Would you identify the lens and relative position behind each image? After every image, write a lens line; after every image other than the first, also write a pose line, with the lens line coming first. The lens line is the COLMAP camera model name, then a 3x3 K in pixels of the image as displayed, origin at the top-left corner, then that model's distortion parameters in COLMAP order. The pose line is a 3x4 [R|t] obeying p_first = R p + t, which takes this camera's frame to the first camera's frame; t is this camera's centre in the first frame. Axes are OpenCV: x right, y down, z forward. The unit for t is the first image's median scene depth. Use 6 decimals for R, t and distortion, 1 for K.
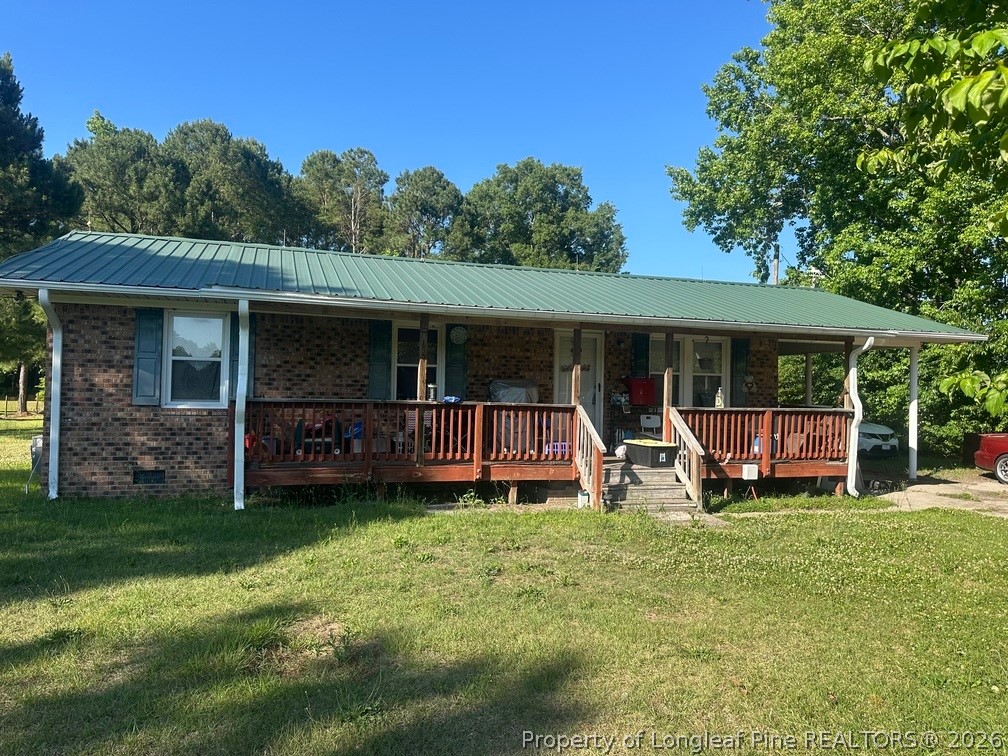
lens RADIAL K [[704.4, 0, 509.2], [0, 704.4, 374.1], [0, 0, 1]] dist [0.088691, -0.128032]
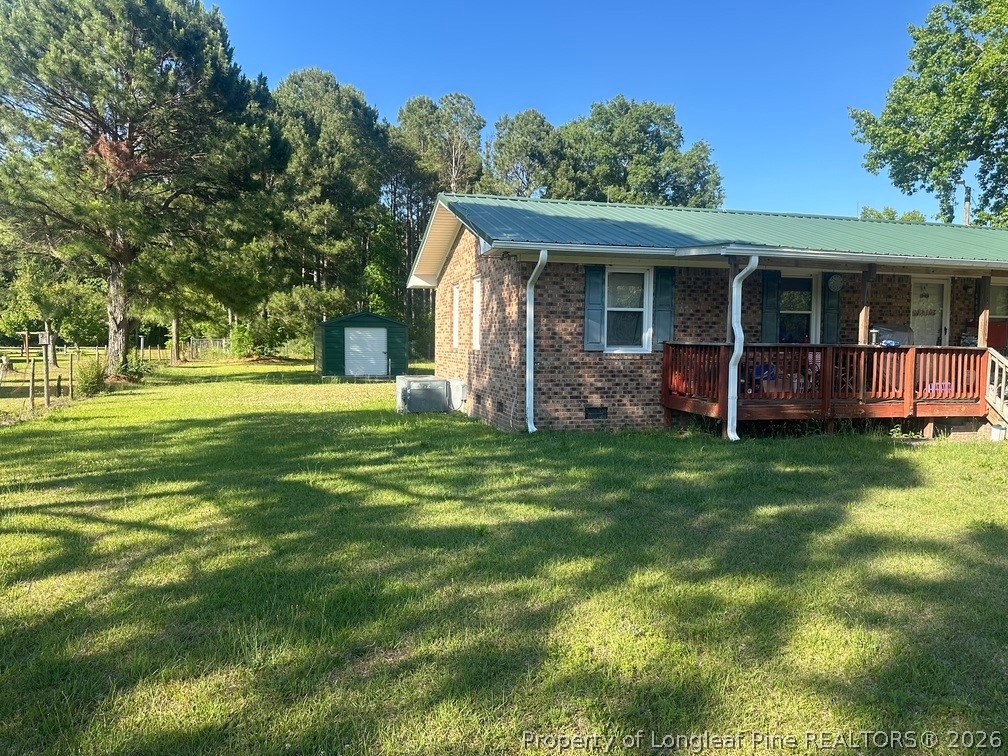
lens RADIAL K [[704.4, 0, 509.2], [0, 704.4, 374.1], [0, 0, 1]] dist [0.088691, -0.128032]
pose [[0.998781, -0.007161, -0.048848, -0.554183], [0.010926, 0.996951, 0.077255, -0.007449], [0.048146, -0.077695, 0.995814, -0.125631]]
